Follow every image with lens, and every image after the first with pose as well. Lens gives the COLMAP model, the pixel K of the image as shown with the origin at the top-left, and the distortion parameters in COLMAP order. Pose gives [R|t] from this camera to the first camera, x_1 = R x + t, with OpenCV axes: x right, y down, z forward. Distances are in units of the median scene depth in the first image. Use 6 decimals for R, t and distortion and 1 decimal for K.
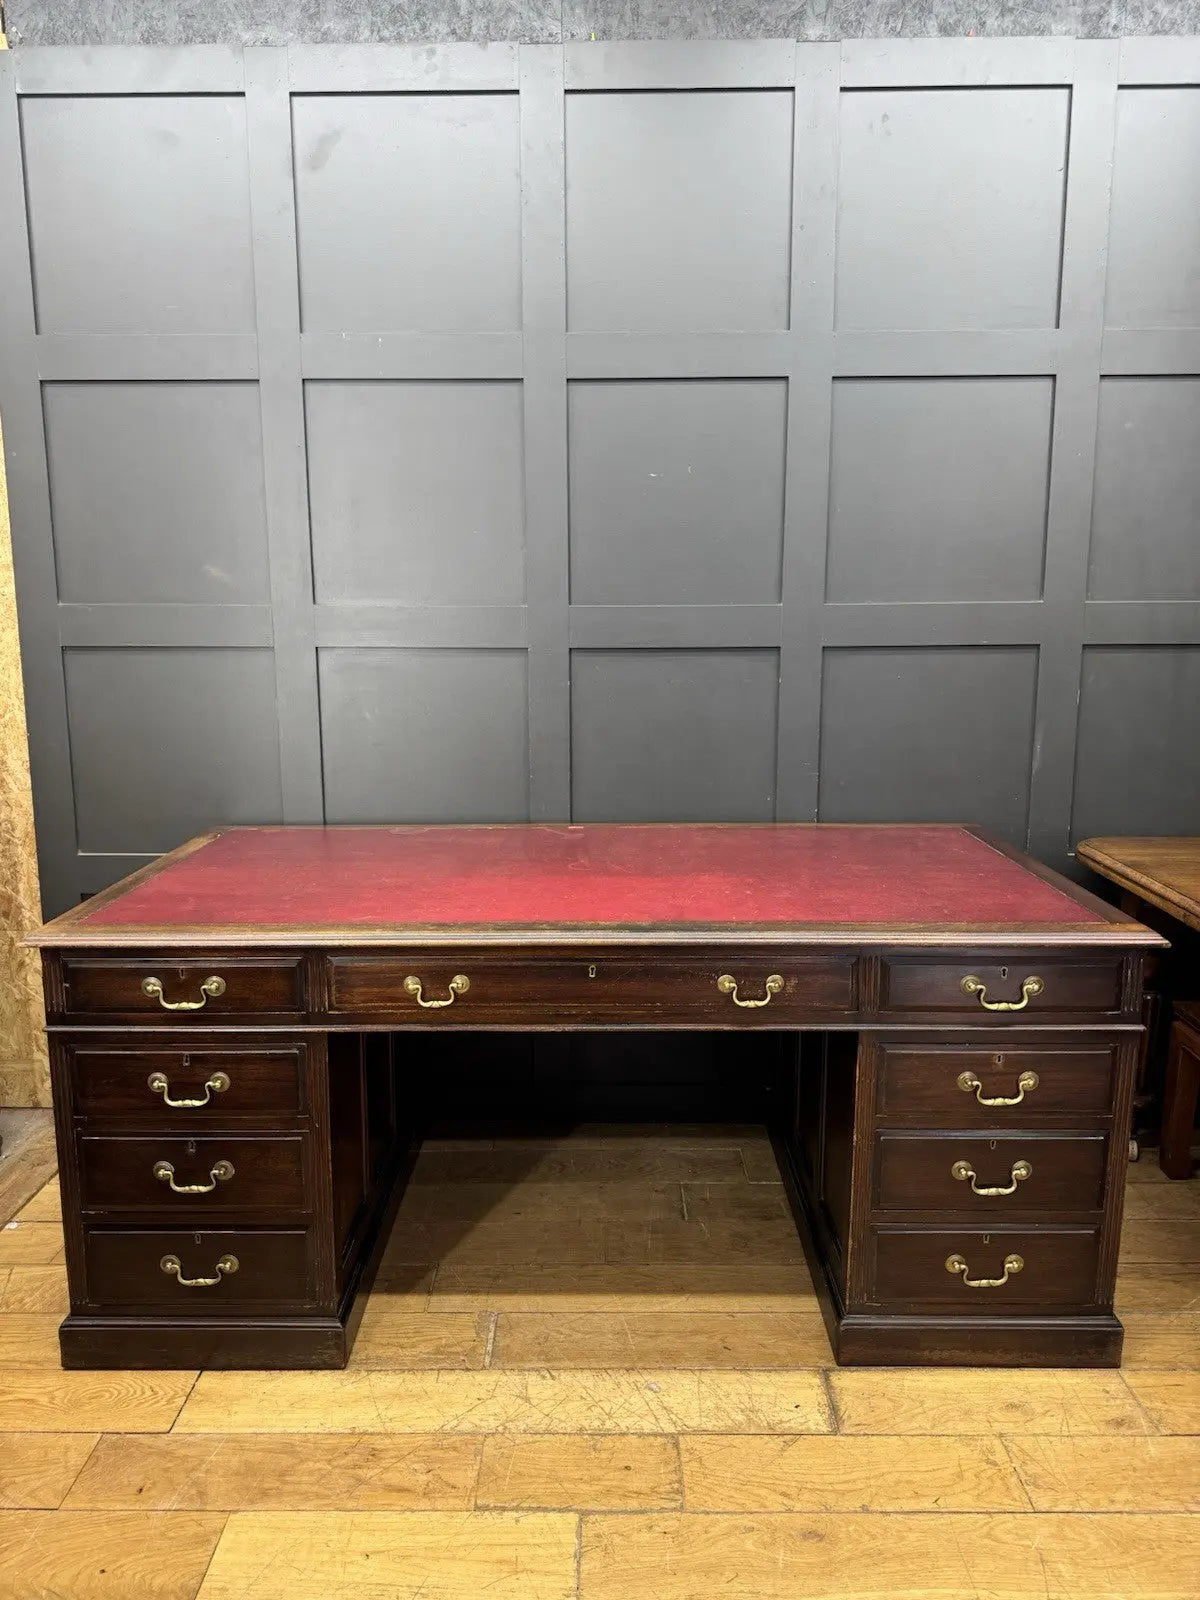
lens RADIAL K [[1116.3, 0, 600.0], [0, 1116.3, 800.0], [0, 0, 1]] dist [0.004897, -0.006829]
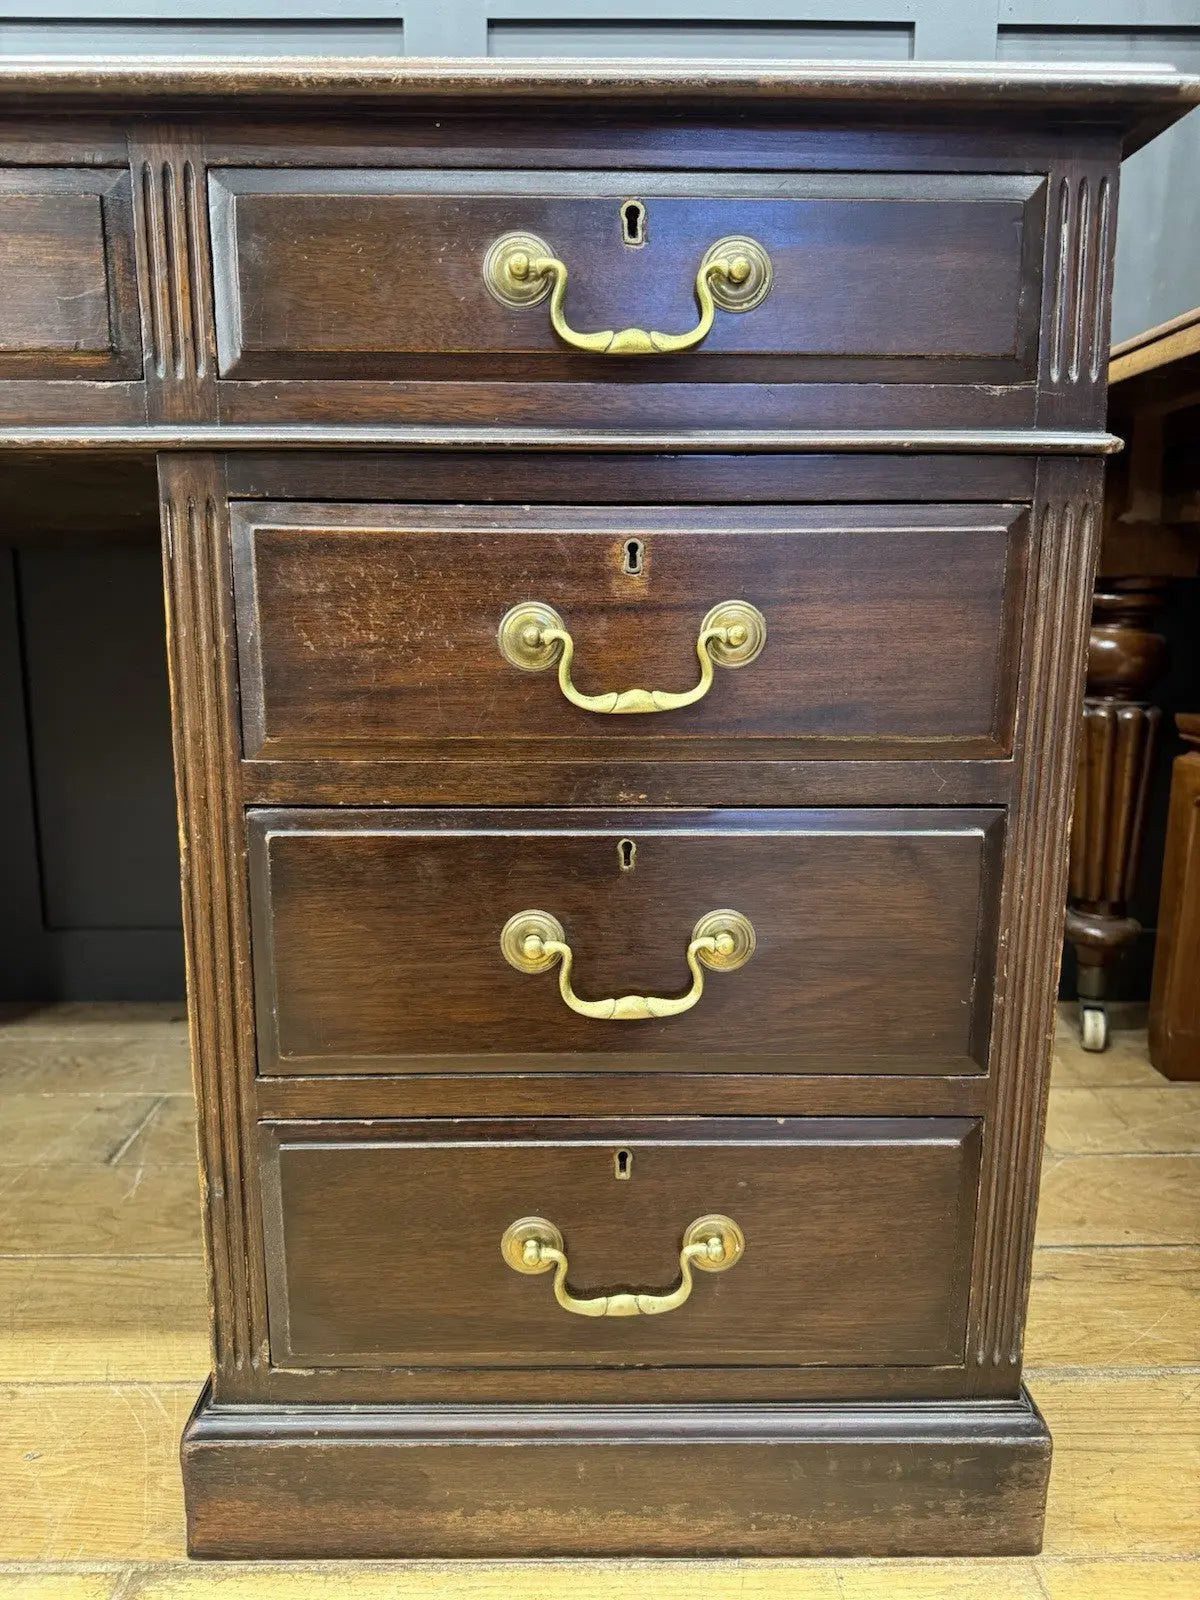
lens RADIAL K [[1141.5, 0, 596.6], [0, 1141.5, 805.3], [0, 0, 1]] dist [-0.007130, -0.005521]
pose [[0.999771, -0.001243, 0.021354, 0.327727], [0.001095, 0.999975, 0.006936, 0.284584], [-0.021362, -0.006911, 0.999748, 0.669195]]
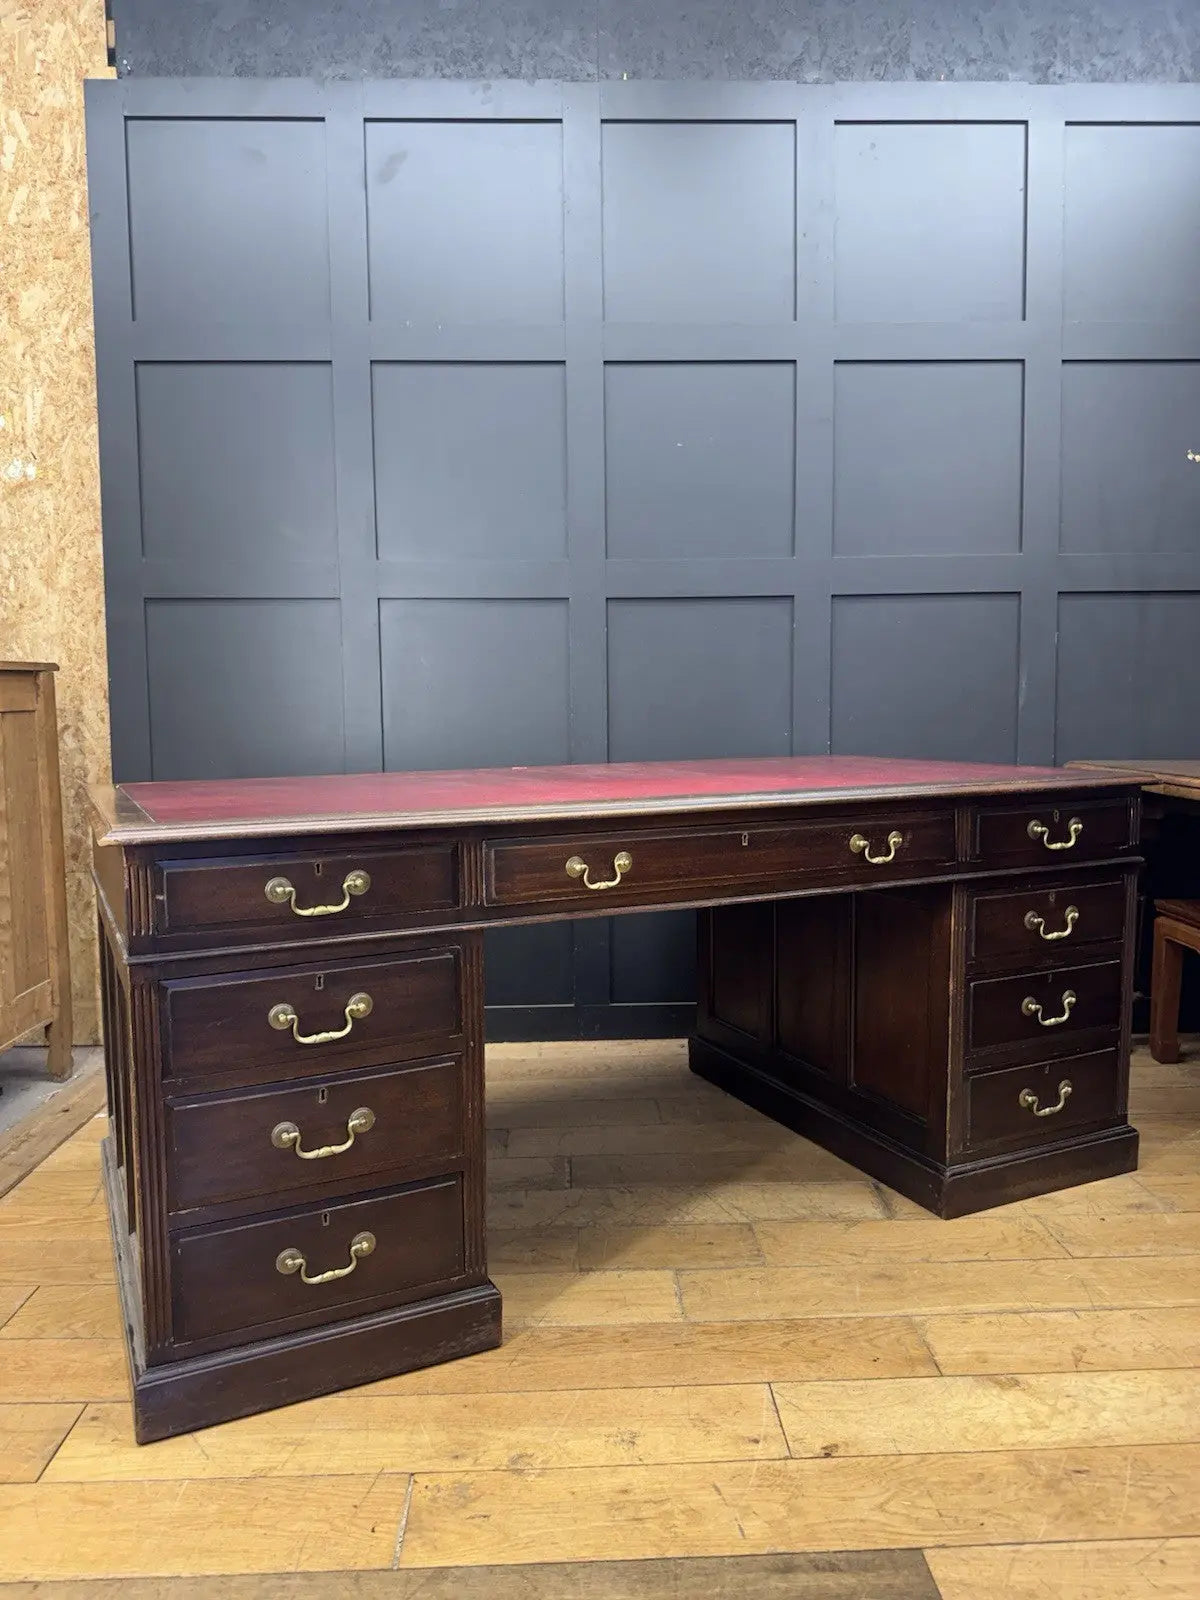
lens RADIAL K [[1118.4, 0, 602.5], [0, 1118.4, 798.1], [0, 0, 1]] dist [0.003679, -0.005350]
pose [[0.999047, -0.011163, 0.042196, -0.111236], [0.014858, 0.995984, -0.088293, 0.223080], [-0.041041, 0.088836, 0.995200, -0.131010]]
